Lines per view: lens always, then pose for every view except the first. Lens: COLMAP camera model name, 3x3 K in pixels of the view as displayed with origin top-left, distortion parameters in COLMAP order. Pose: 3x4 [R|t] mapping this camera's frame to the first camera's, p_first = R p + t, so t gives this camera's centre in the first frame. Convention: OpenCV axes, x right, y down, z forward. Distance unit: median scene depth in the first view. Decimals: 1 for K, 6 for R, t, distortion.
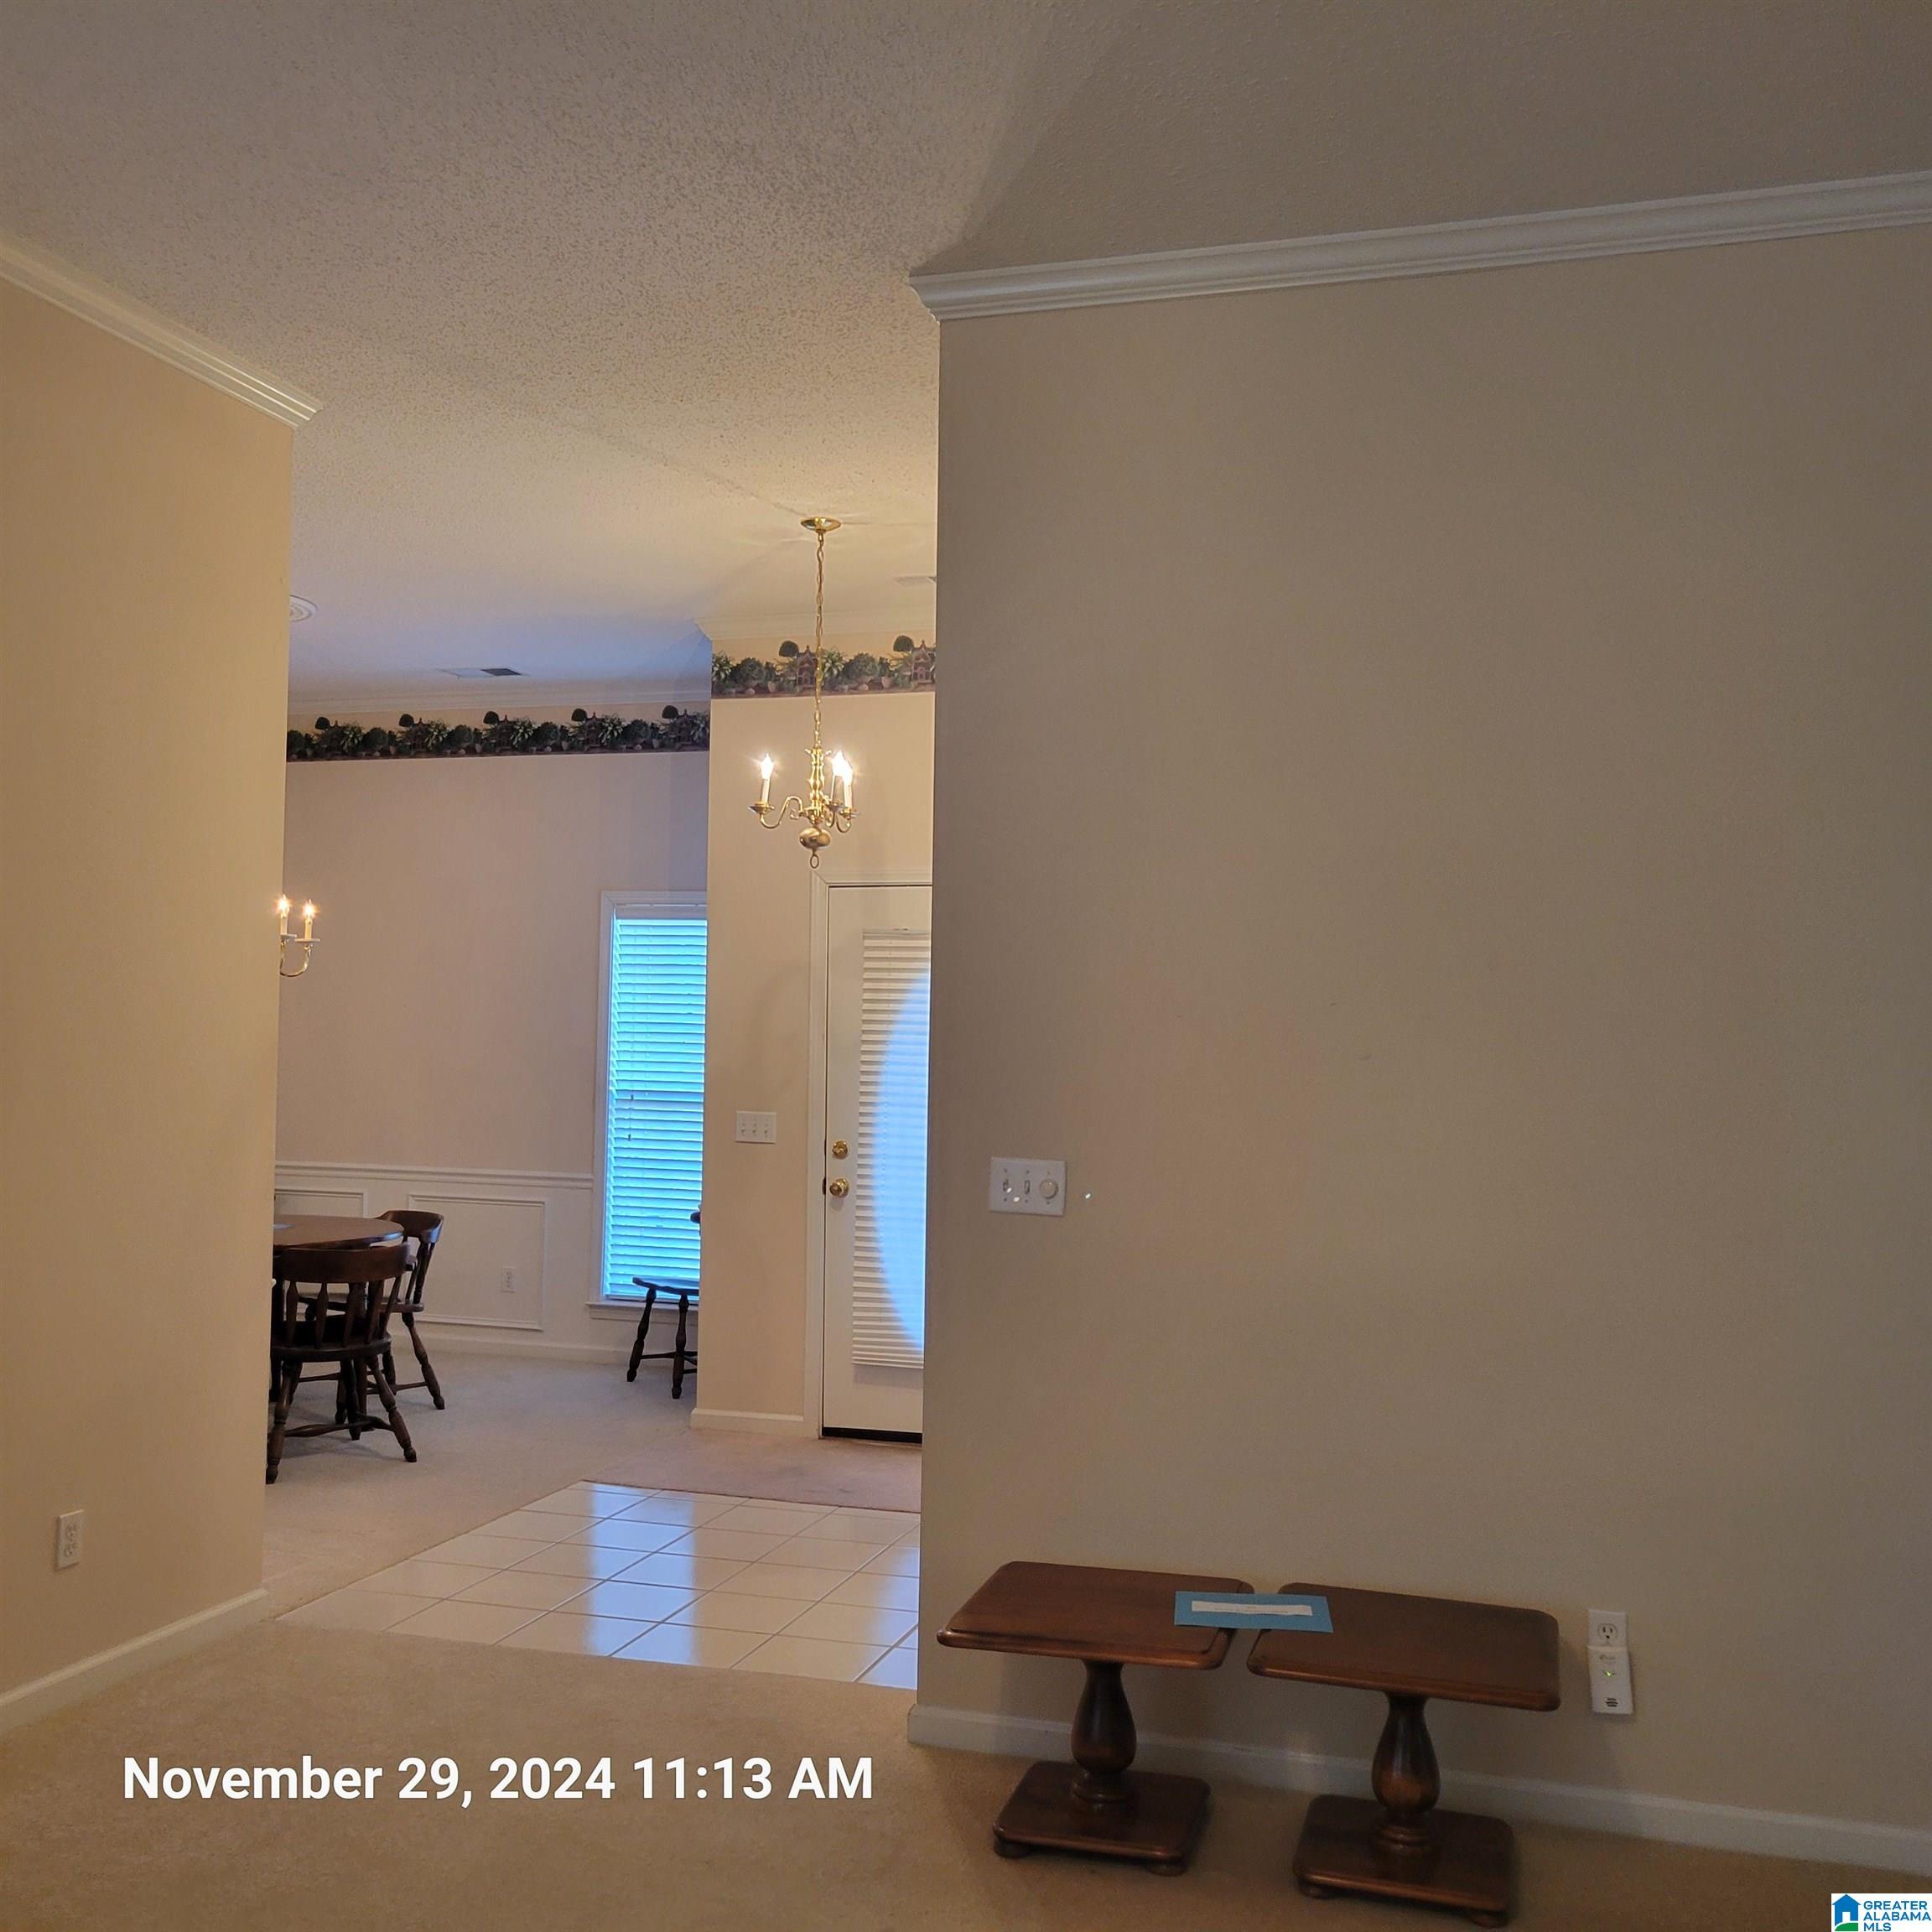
lens RADIAL K [[1933.3, 0, 953.1], [0, 1933.3, 989.3], [0, 0, 1]] dist [0.035469, 0.000000]
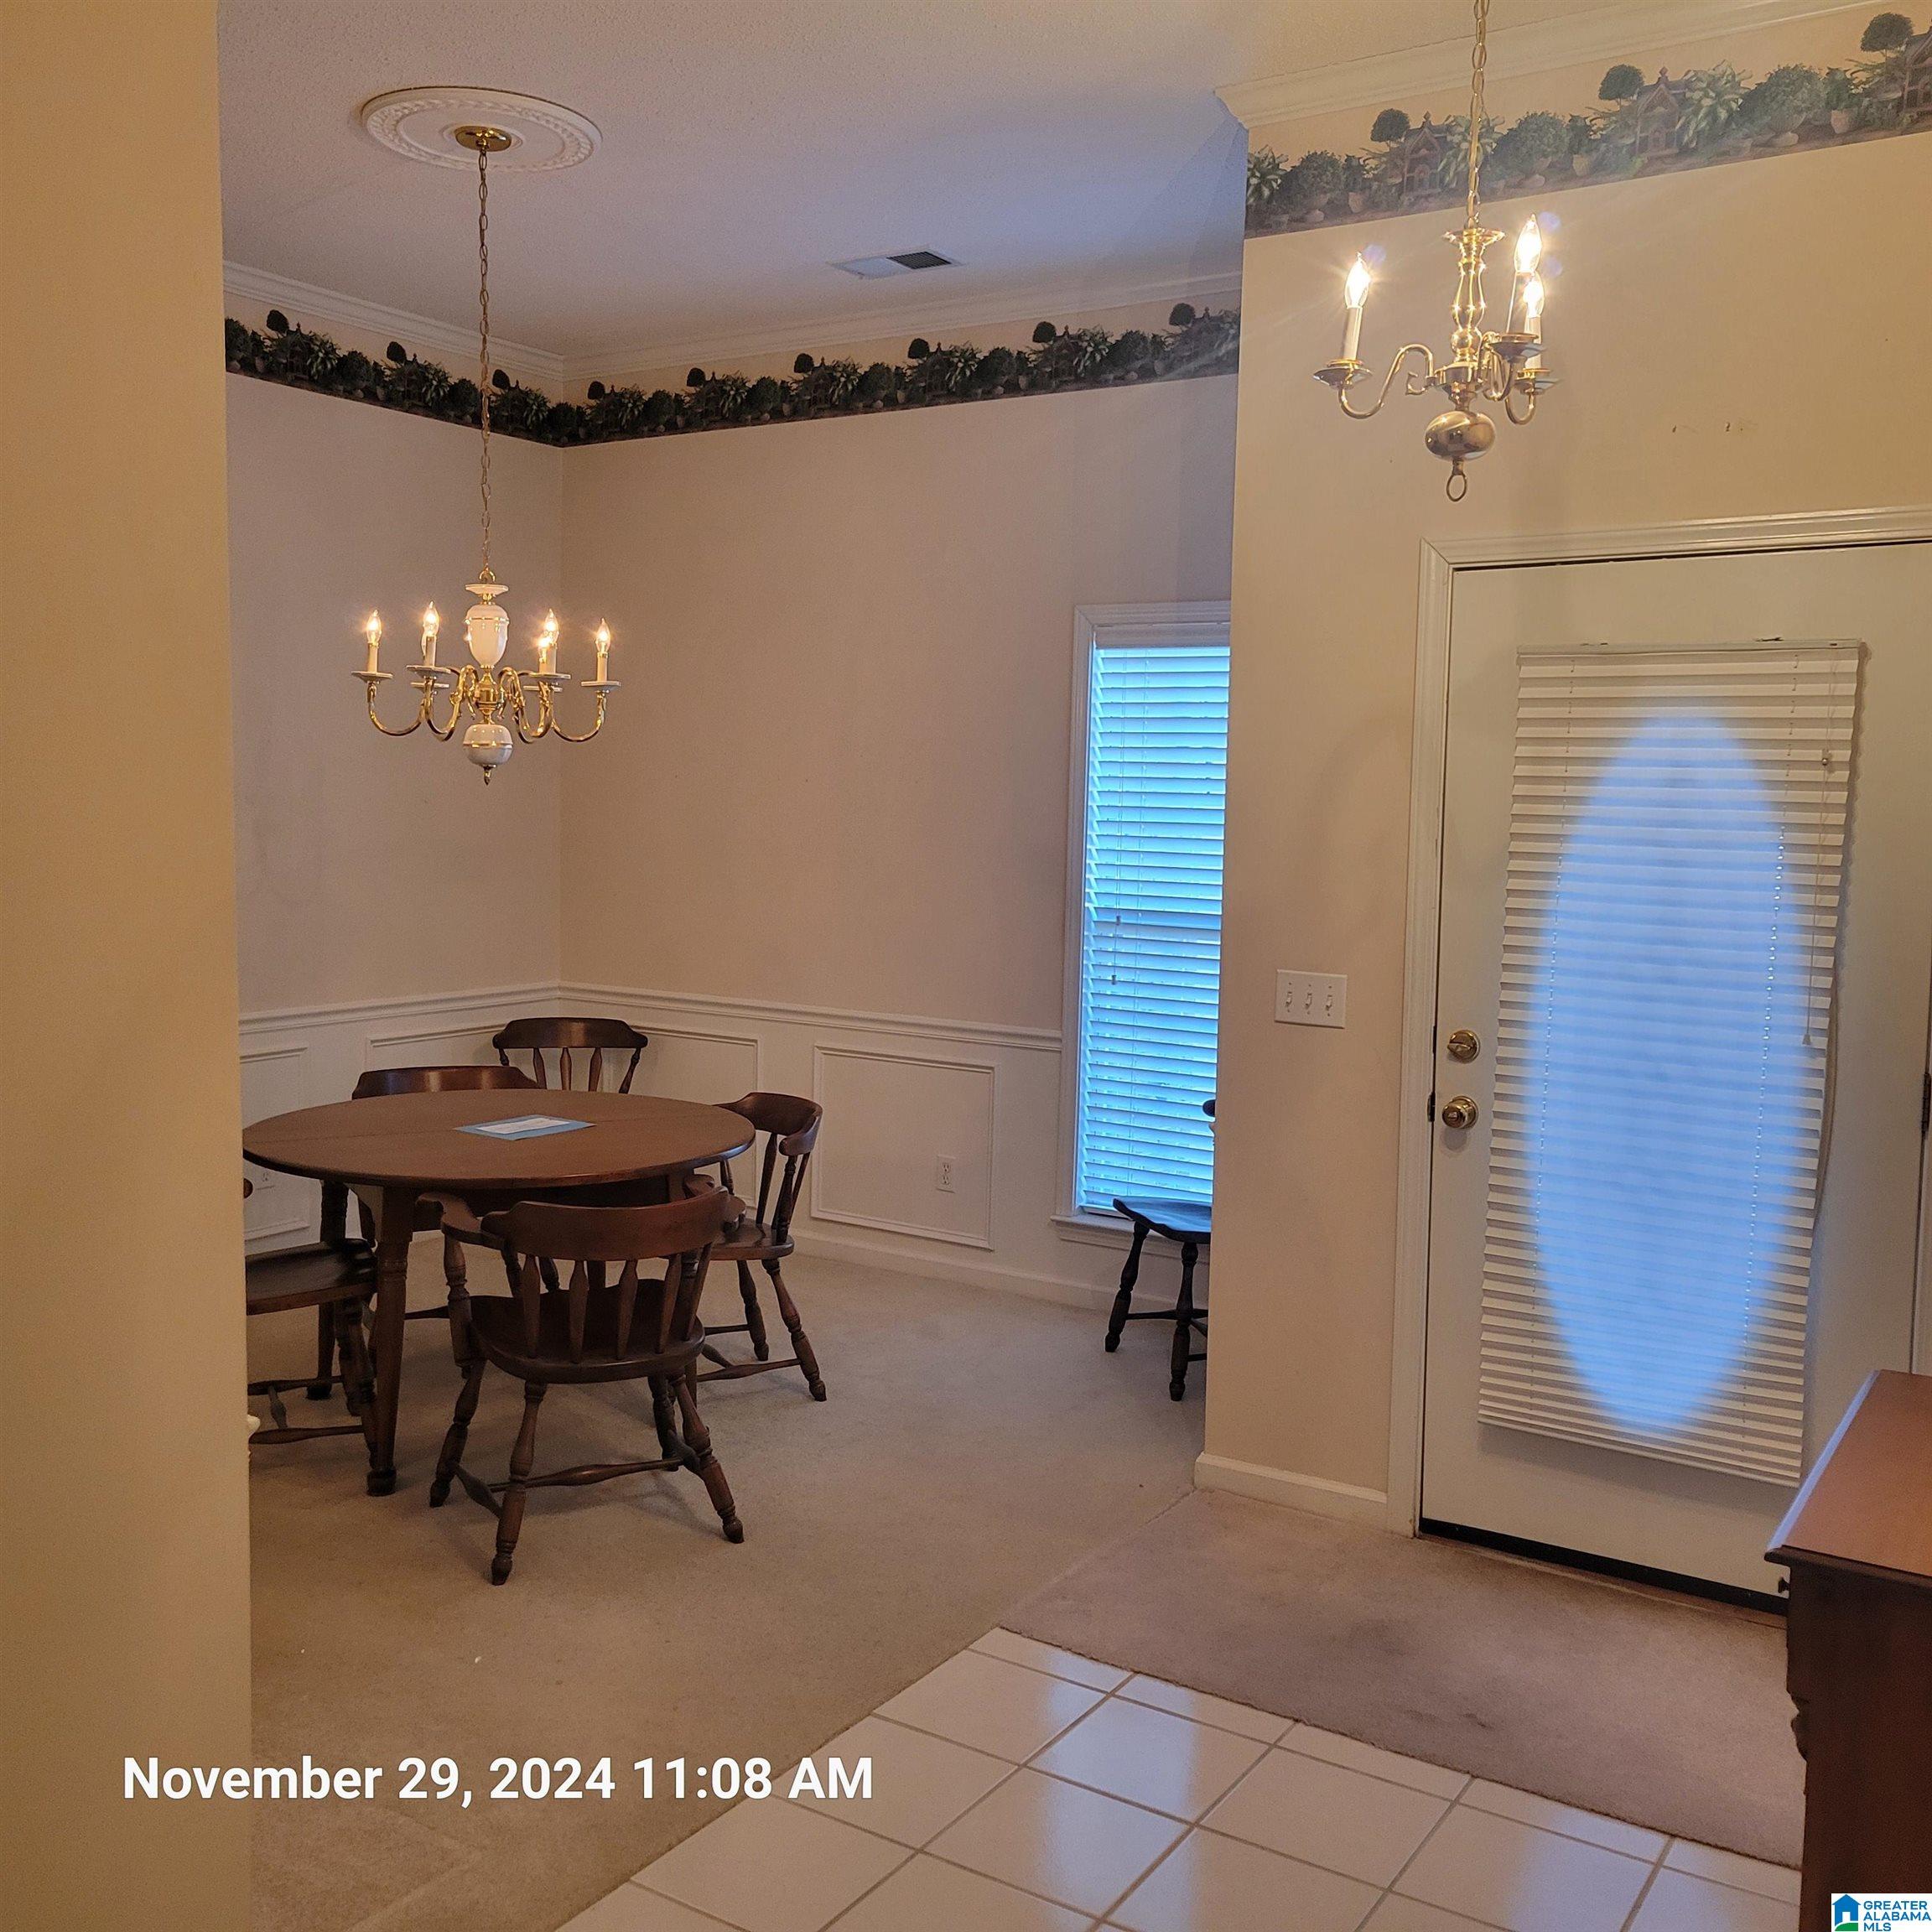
lens RADIAL K [[1933.3, 0, 932.3], [0, 1933.3, 979.1], [0, 0, 1]] dist [0.035469, 0.000000]
pose [[0.959033, 0.027848, -0.281922, -0.046732], [0.006295, 0.992816, 0.119484, -0.004340], [0.283224, -0.116364, 0.951968, 0.411479]]
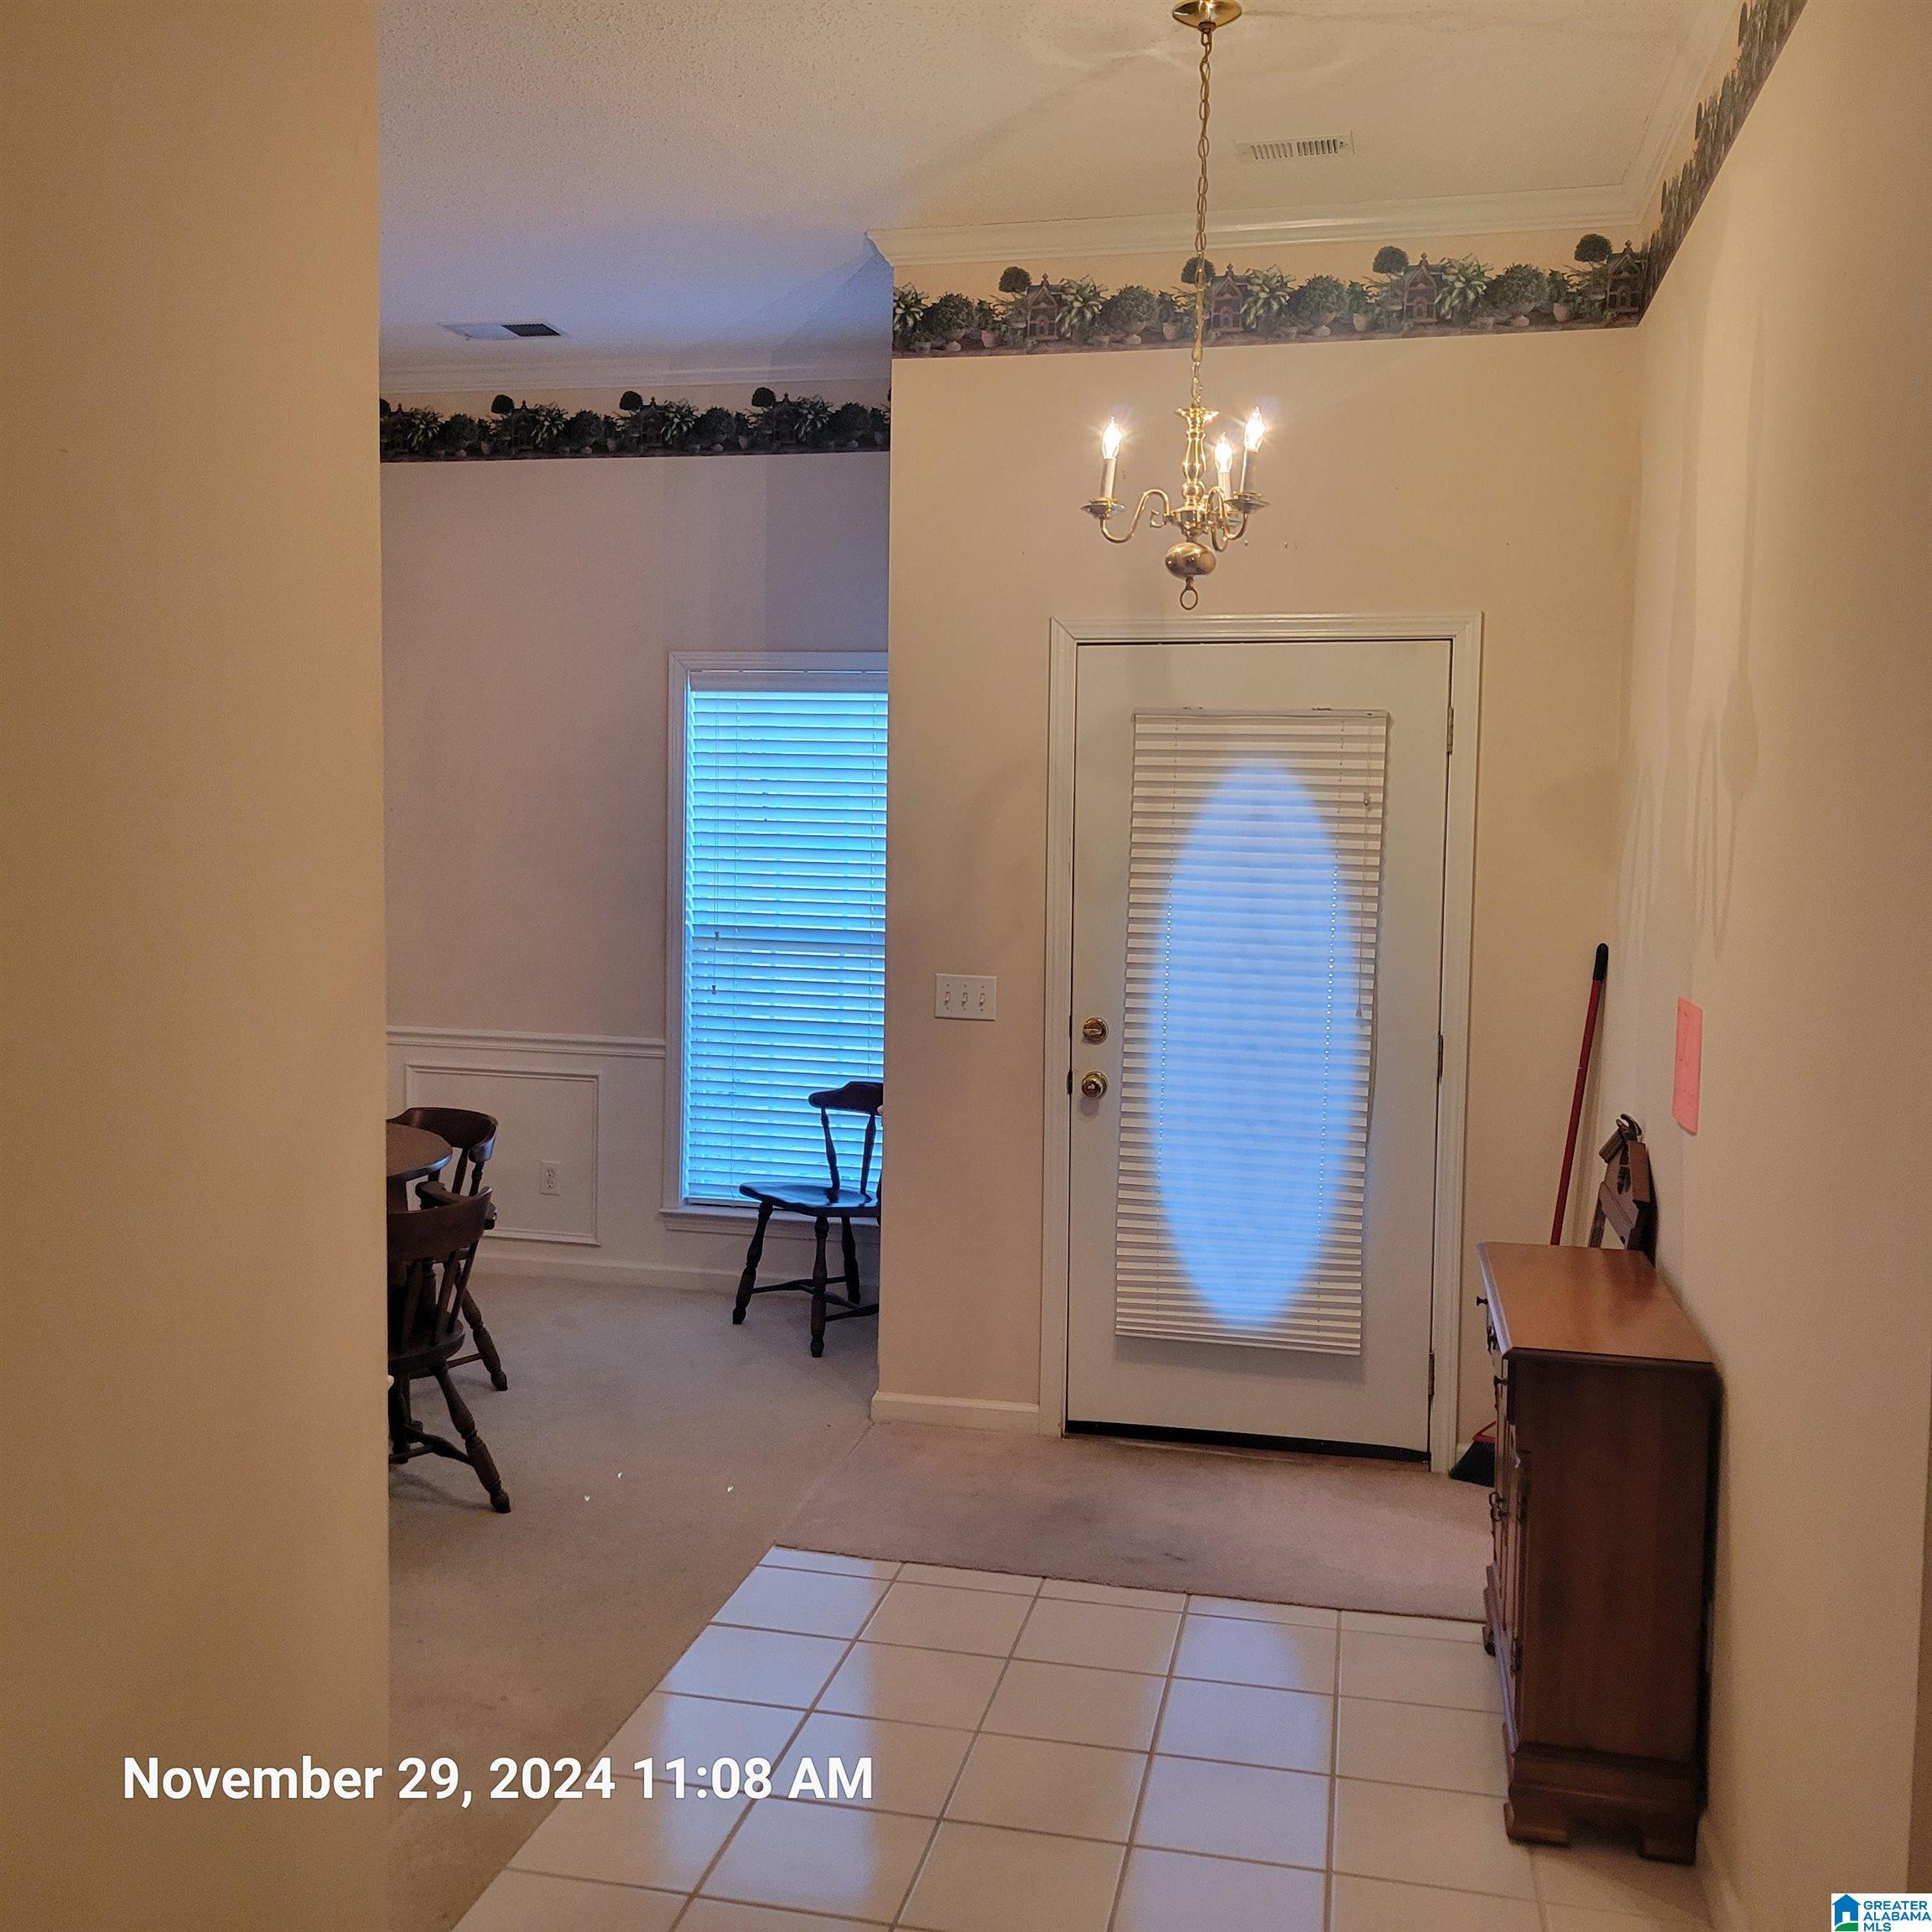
lens RADIAL K [[1933.3, 0, 940.1], [0, 1933.3, 974.7], [0, 0, 1]] dist [0.035469, 0.000000]
pose [[0.997767, -0.007213, 0.066402, -0.154645], [-0.000203, 0.993820, 0.111004, -0.013020], [-0.066792, -0.110770, 0.991599, 0.312868]]
